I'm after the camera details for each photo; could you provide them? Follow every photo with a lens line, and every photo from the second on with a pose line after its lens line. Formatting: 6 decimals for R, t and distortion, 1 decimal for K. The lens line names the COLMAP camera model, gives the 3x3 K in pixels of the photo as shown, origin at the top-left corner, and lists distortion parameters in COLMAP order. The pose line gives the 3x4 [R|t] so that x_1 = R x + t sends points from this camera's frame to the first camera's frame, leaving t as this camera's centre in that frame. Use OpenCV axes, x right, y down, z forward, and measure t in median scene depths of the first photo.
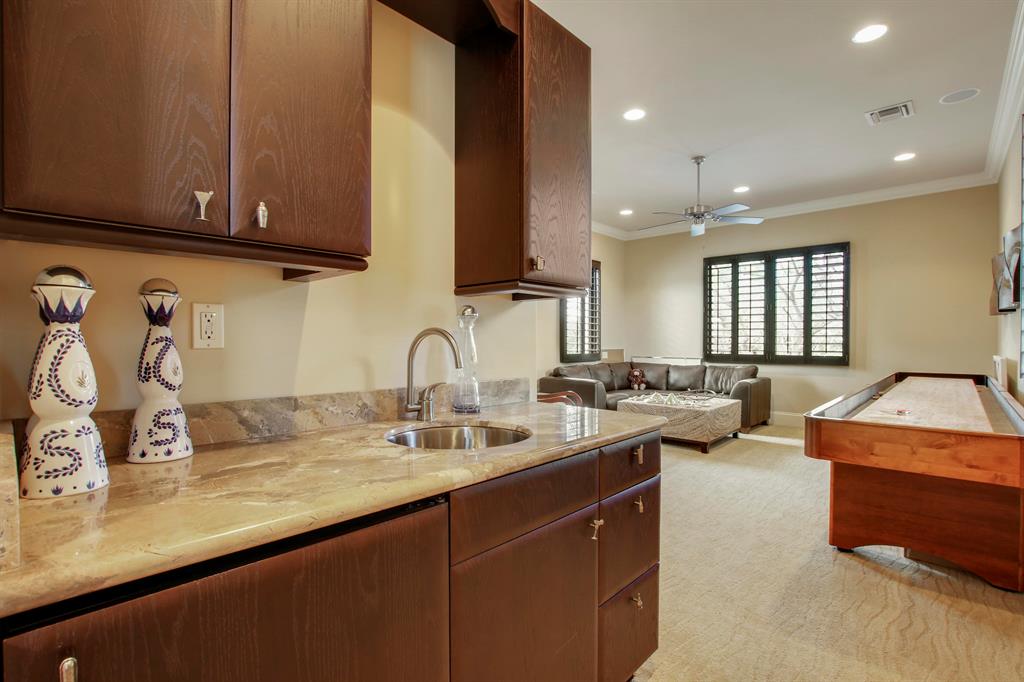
lens RADIAL K [[482.1, 0, 516.5], [0, 482.1, 346.3], [0, 0, 1]] dist [-0.017148, 0.000363]
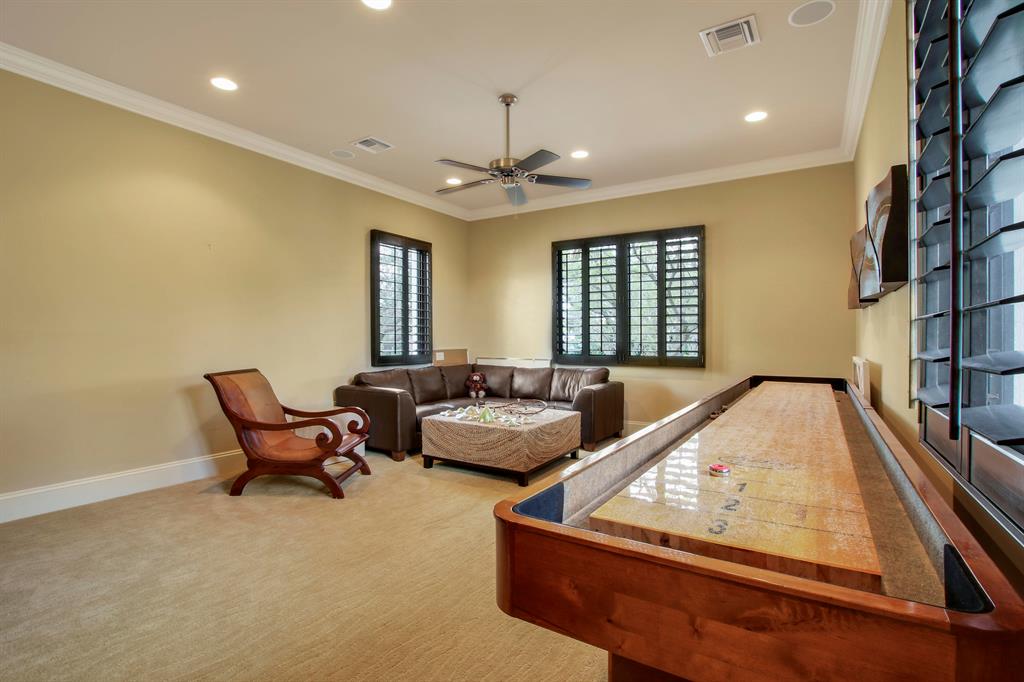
lens RADIAL K [[480.2, 0, 509.3], [0, 480.2, 339.1], [0, 0, 1]] dist [-0.017845, 0.001318]
pose [[0.985176, -0.000522, 0.171548, 0.185500], [0.002396, 0.999940, -0.010716, -0.002330], [-0.171532, 0.010969, 0.985118, 0.192966]]
